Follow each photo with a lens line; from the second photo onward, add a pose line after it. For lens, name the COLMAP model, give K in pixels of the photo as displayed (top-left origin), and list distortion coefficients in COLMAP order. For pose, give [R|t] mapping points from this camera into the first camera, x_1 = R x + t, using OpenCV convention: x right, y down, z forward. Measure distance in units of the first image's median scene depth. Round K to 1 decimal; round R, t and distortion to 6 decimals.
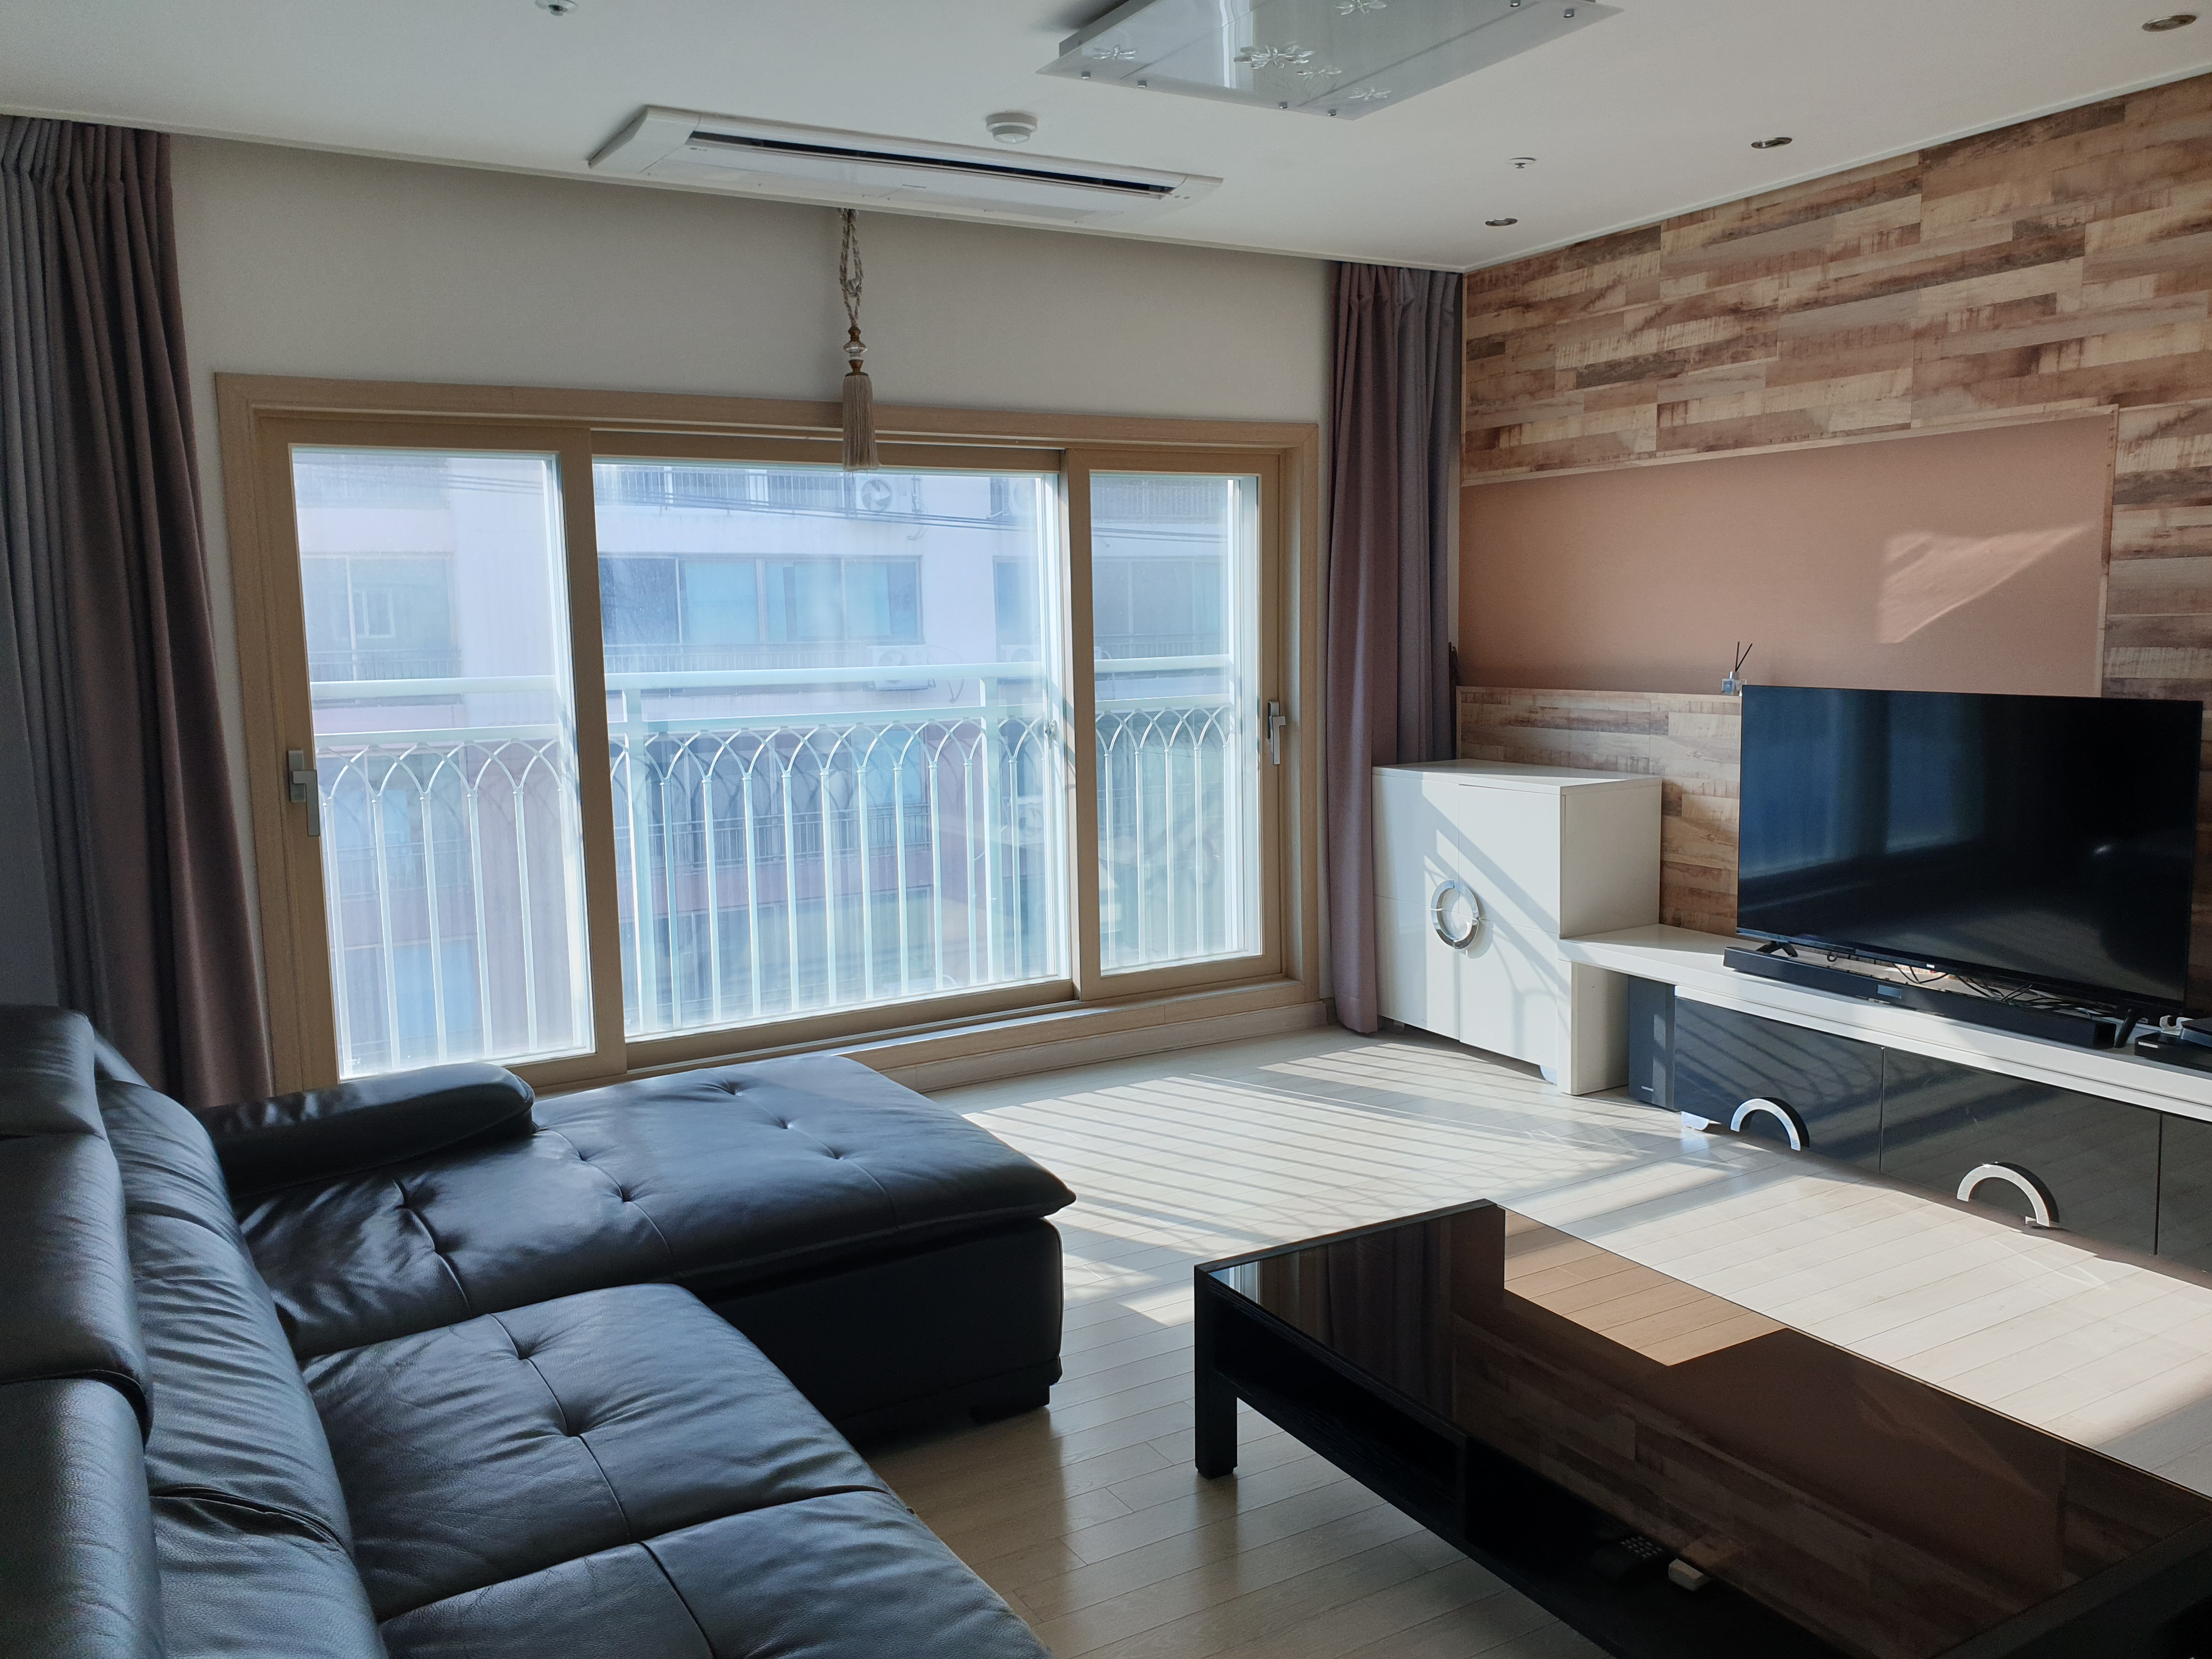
lens RADIAL K [[1737.5, 0, 1106.0], [0, 1737.5, 829.5], [0, 0, 1]] dist [-0.000764, -0.001757]
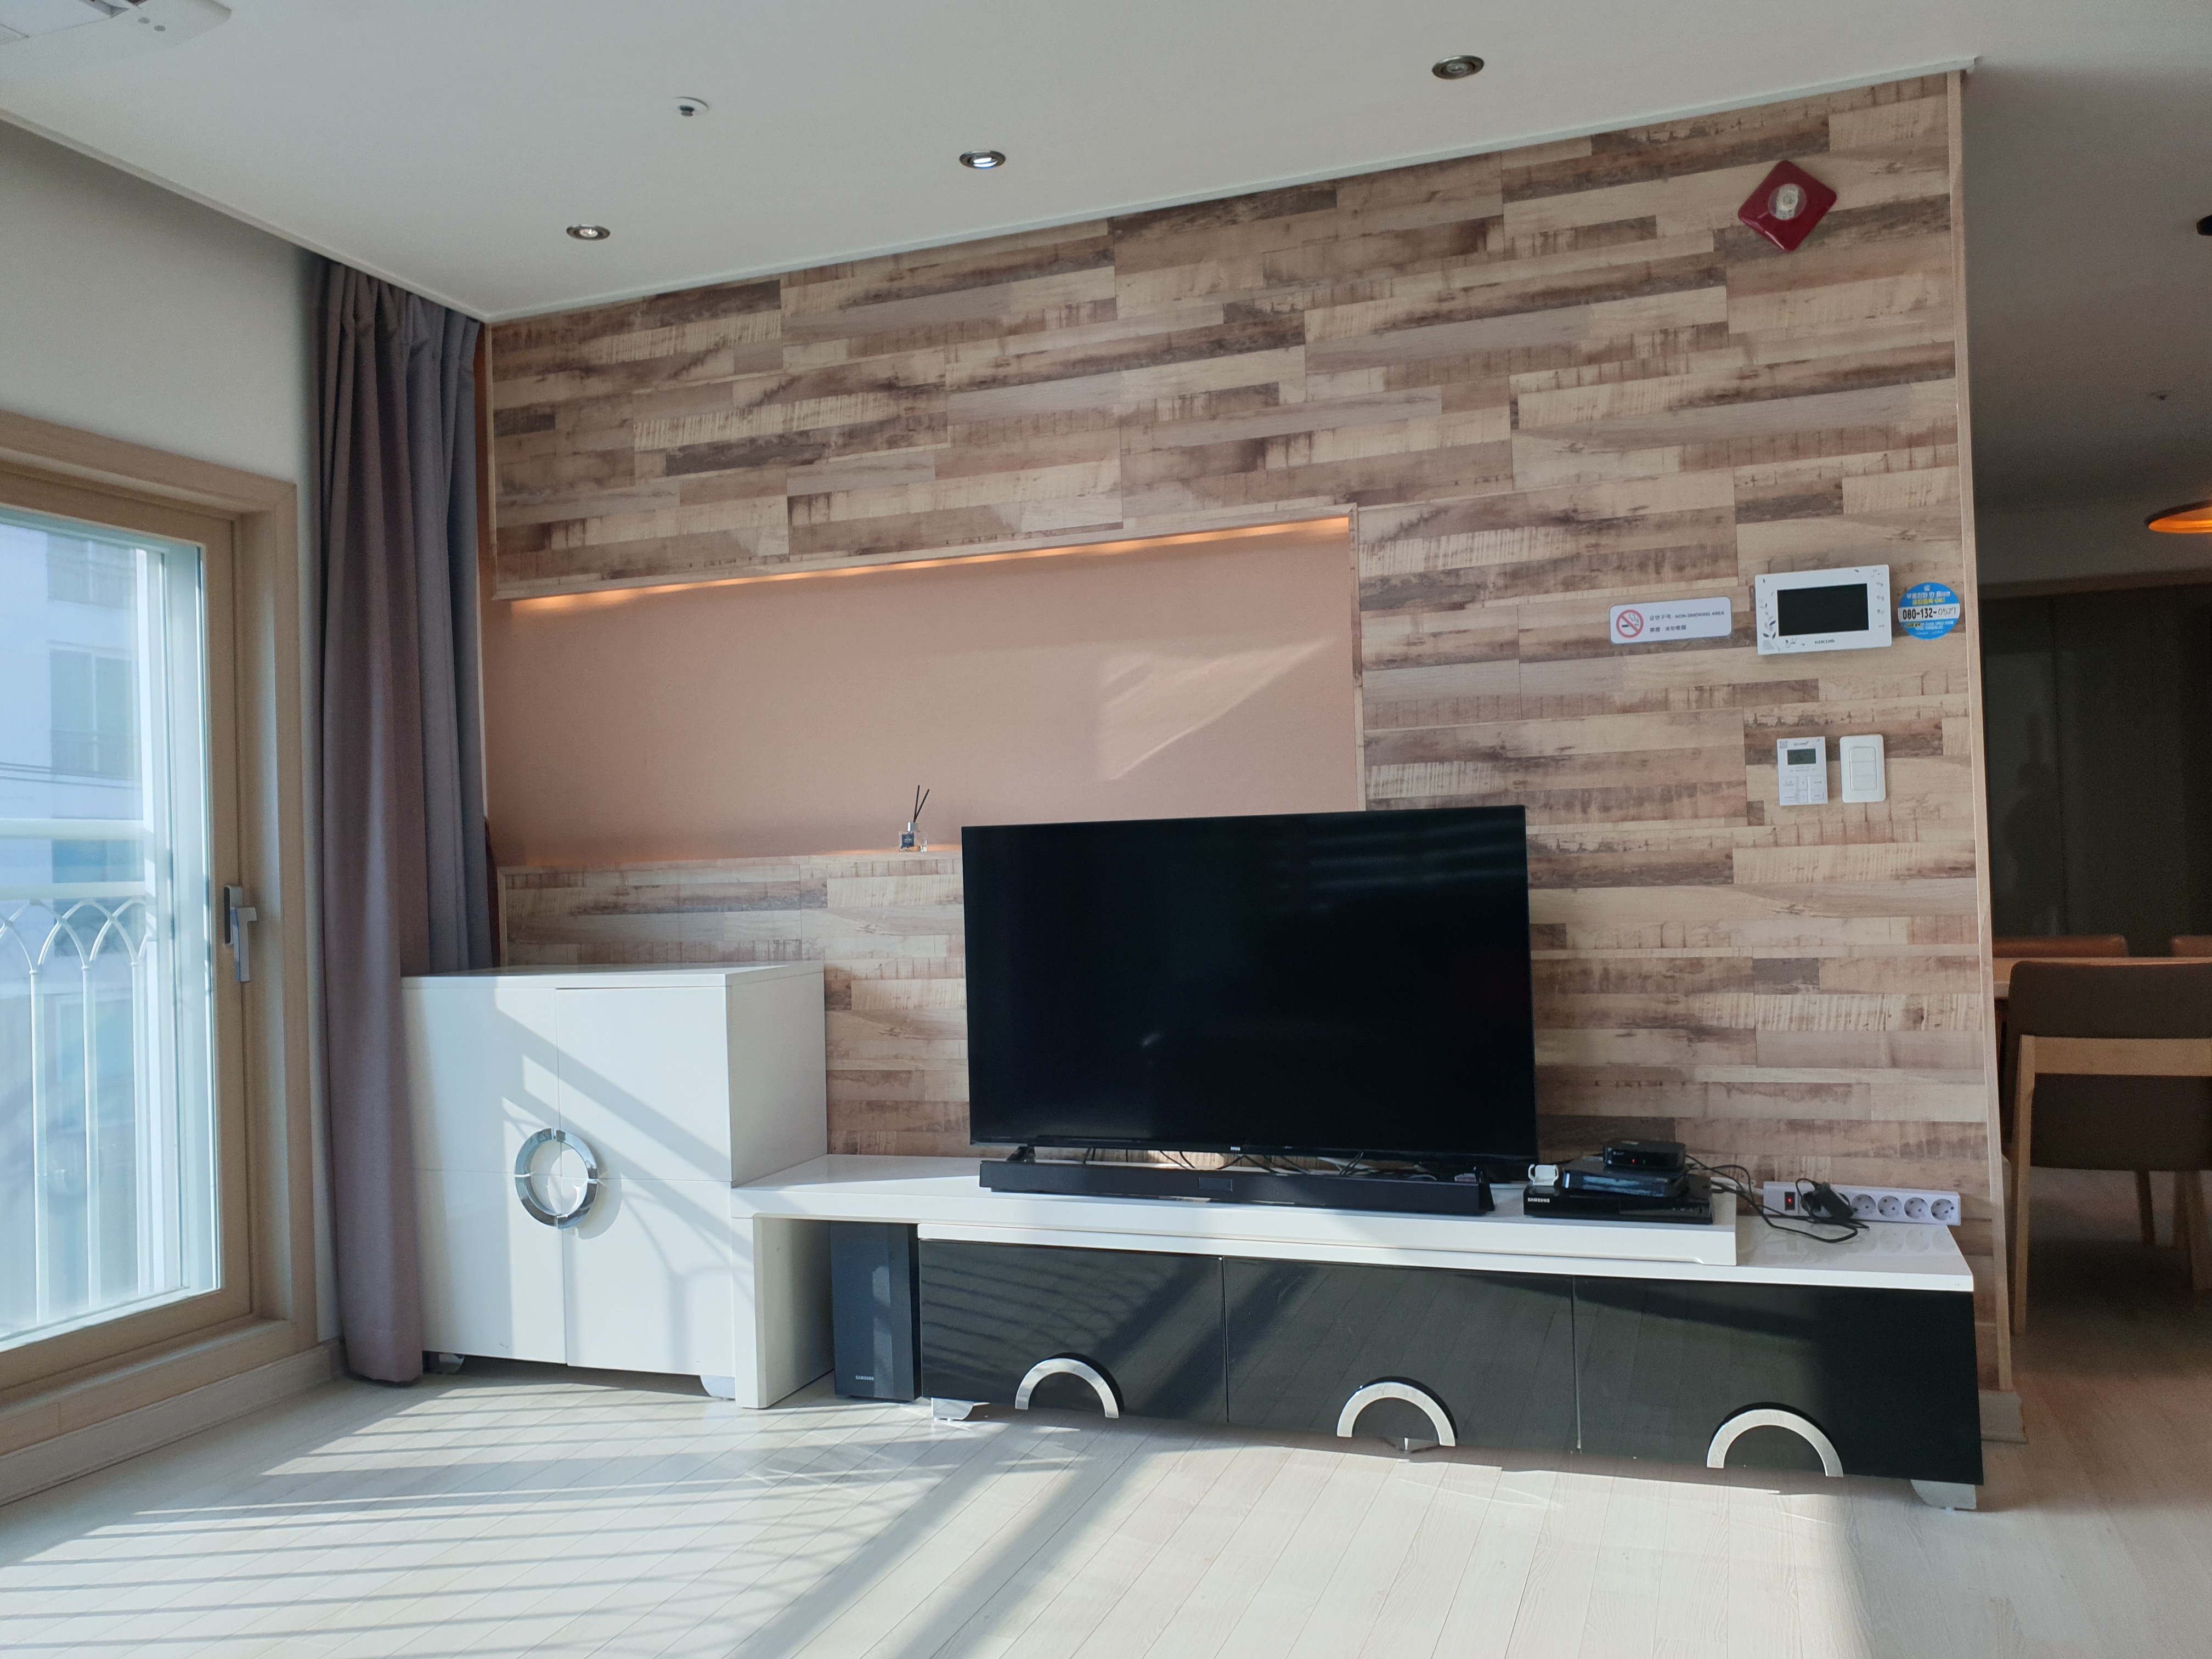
lens RADIAL K [[1705.3, 0, 1106.0], [0, 1705.3, 829.5], [0, 0, 1]] dist [0.064647, -0.123647]
pose [[0.763485, 0.001971, 0.645822, -0.082094], [0.100288, 0.987503, -0.121573, 0.017877], [-0.637991, 0.157587, 0.753746, 0.345911]]
